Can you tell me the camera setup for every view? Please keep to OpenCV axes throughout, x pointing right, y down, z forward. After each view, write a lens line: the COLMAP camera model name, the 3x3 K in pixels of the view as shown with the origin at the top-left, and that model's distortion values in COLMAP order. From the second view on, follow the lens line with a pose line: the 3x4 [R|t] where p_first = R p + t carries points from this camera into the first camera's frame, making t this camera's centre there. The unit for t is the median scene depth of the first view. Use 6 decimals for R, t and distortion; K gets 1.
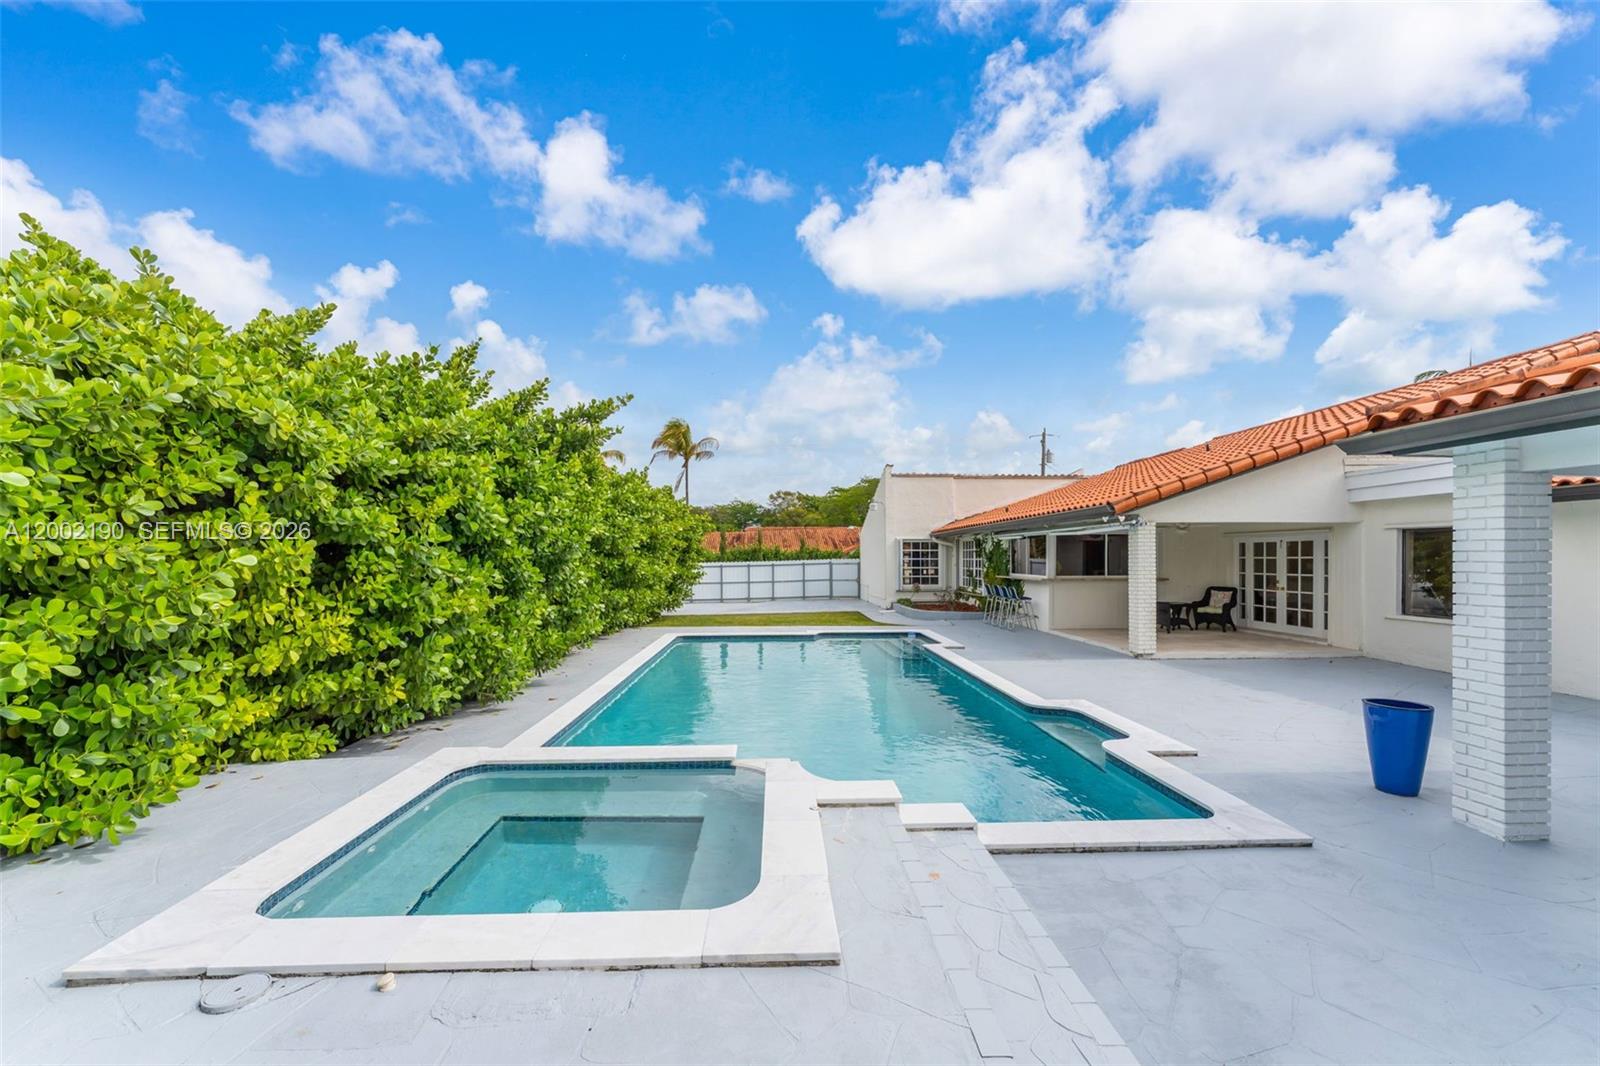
lens RADIAL K [[649.6, 0, 788.8], [0, 649.6, 538.0], [0, 0, 1]] dist [-0.000670, -0.000064]
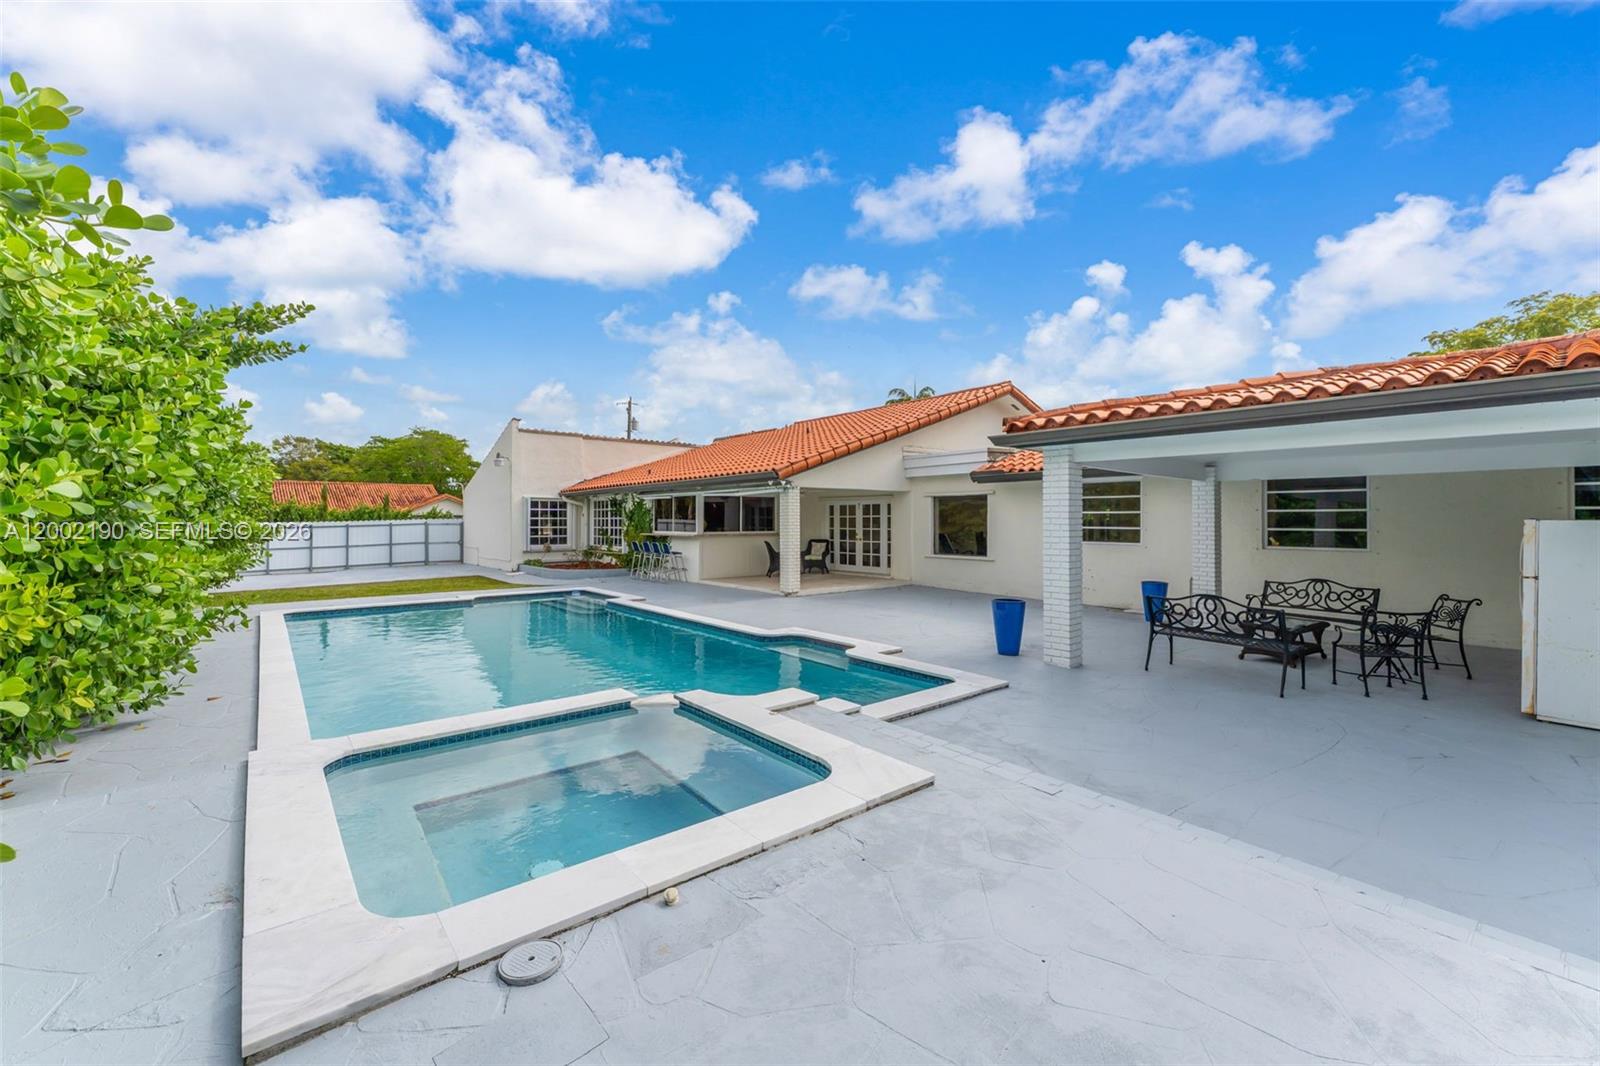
lens RADIAL K [[654.2, 0, 781.5], [0, 654.2, 491.7], [0, 0, 1]] dist [-0.001344, 0.000034]
pose [[0.798966, 0.027710, 0.600737, -0.173185], [-0.019181, 0.999604, -0.020598, 0.009304], [-0.601070, 0.004934, 0.799181, 0.009840]]
